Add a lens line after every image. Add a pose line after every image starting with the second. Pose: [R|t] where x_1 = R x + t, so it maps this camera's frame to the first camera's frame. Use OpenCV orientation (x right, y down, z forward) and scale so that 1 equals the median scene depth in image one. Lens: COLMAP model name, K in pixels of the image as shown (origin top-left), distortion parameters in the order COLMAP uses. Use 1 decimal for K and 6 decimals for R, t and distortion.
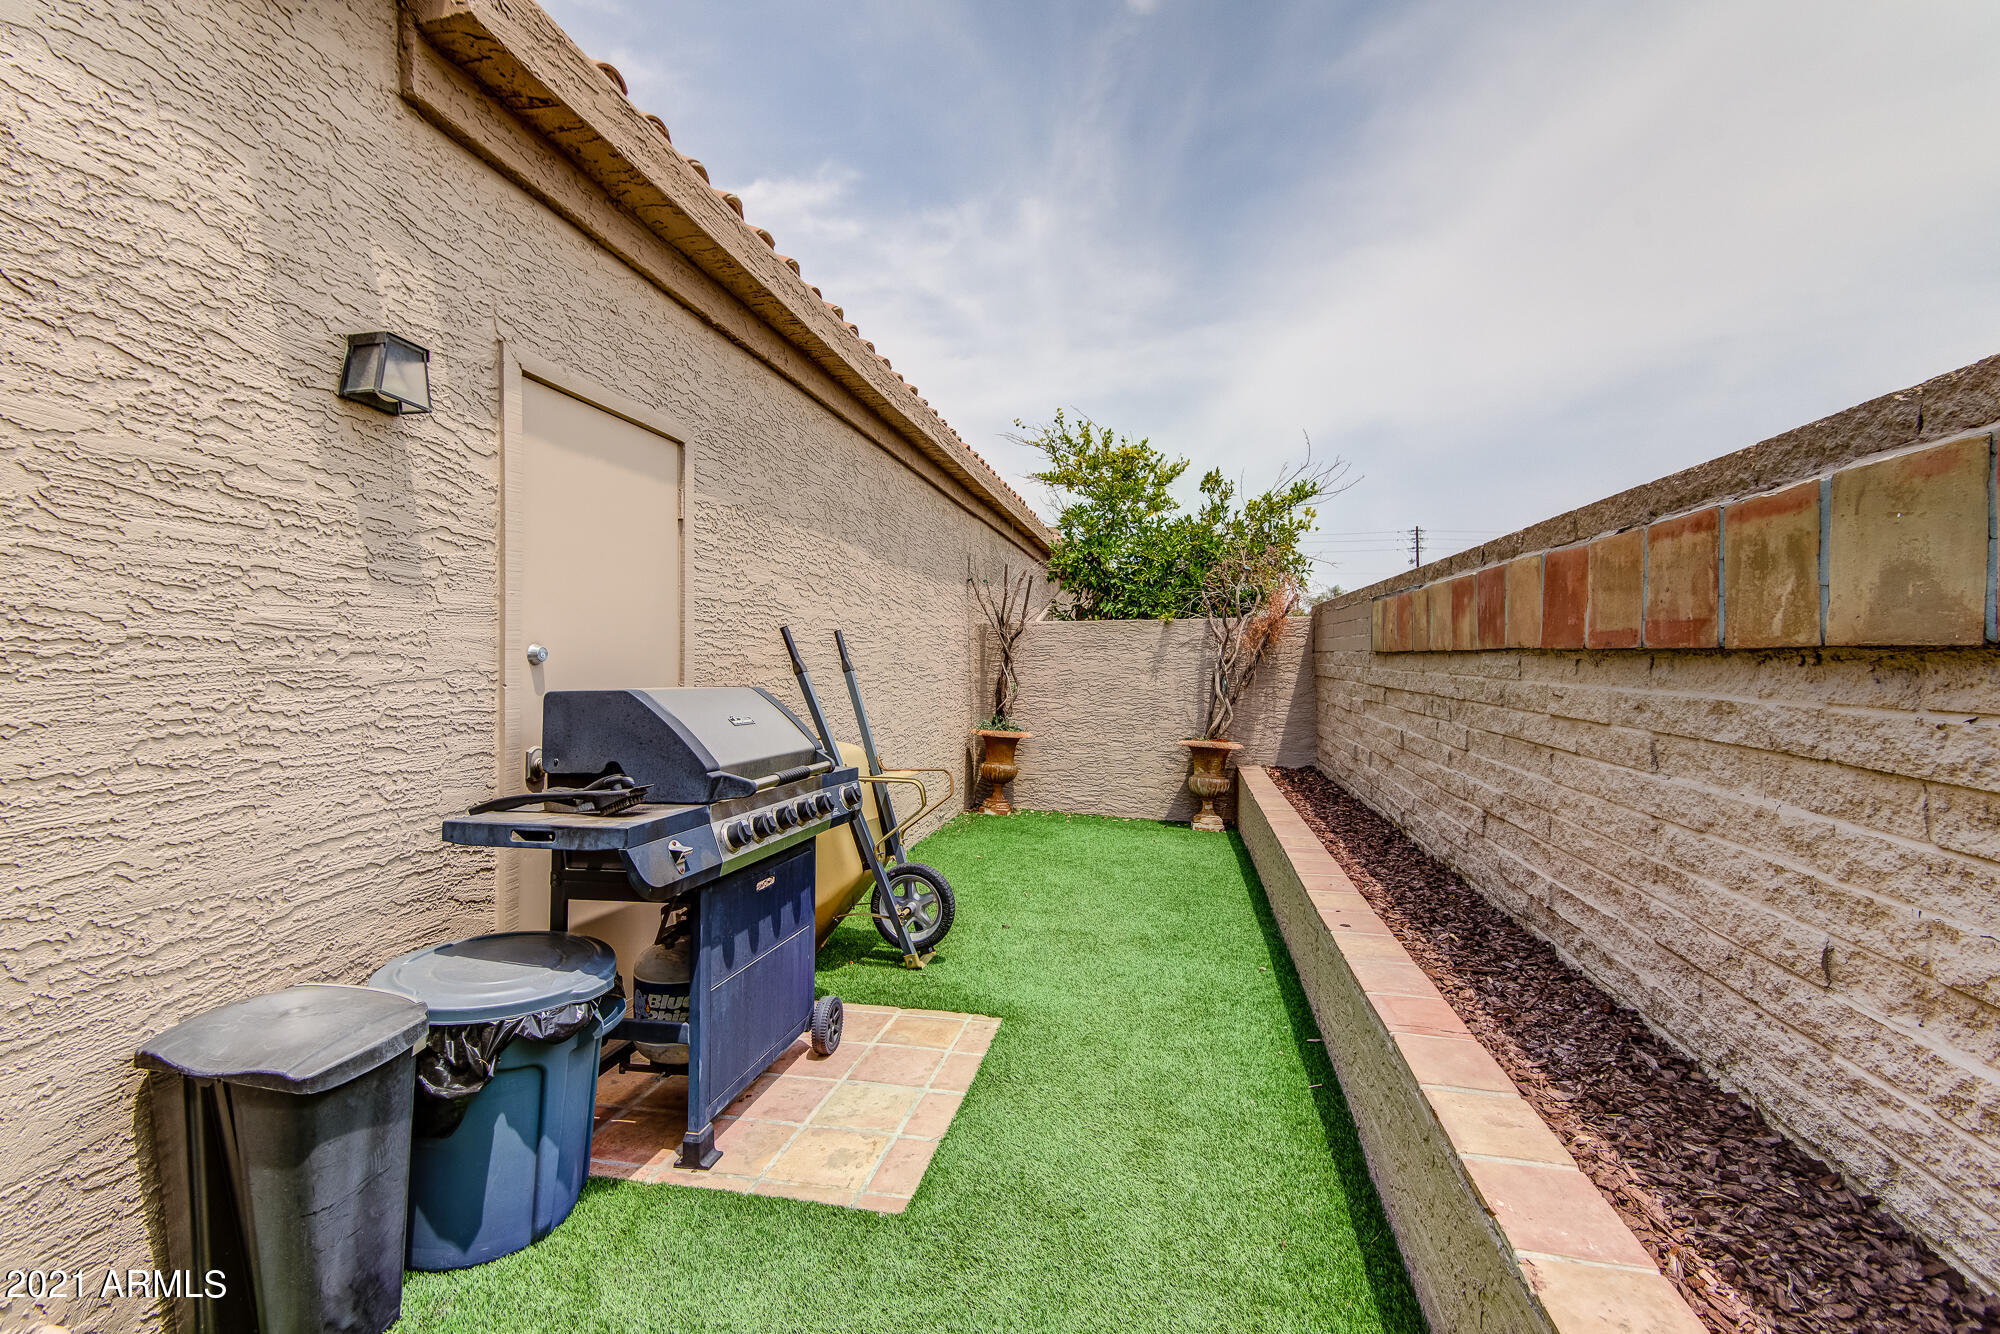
lens RADIAL K [[876.3, 0, 1006.3], [0, 876.3, 652.2], [0, 0, 1]] dist [0.043247, -0.017477]
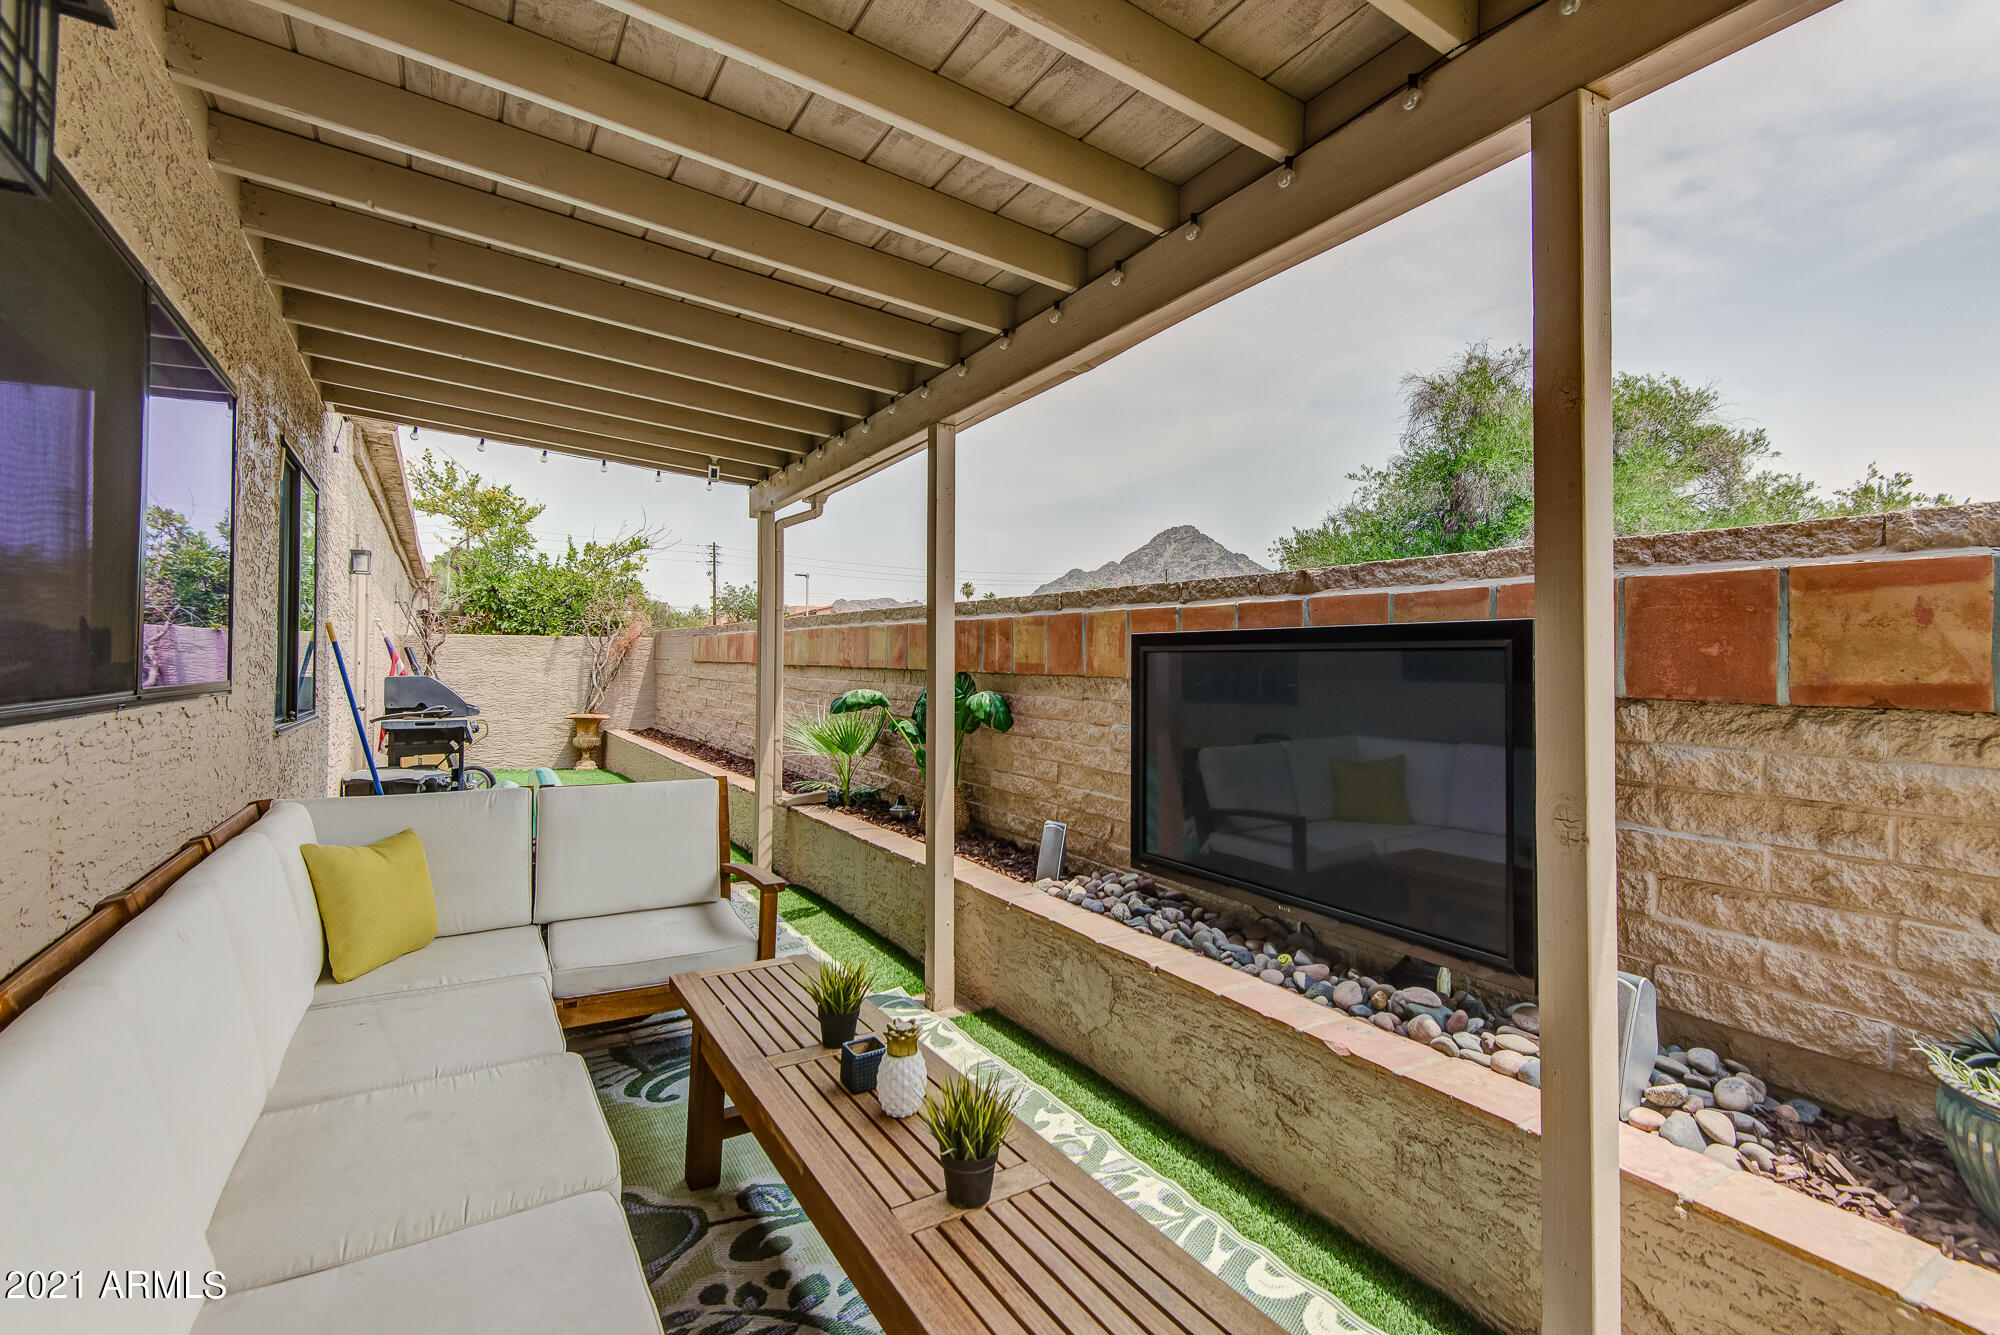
lens RADIAL K [[892.7, 0, 1009.9], [0, 892.7, 650.8], [0, 0, 1]] dist [0.019326, -0.013276]
pose [[0.726185, 0.017295, 0.687282, -0.321252], [-0.016646, 0.999833, -0.007571, -0.013859], [-0.687298, -0.005942, 0.726351, -0.680667]]
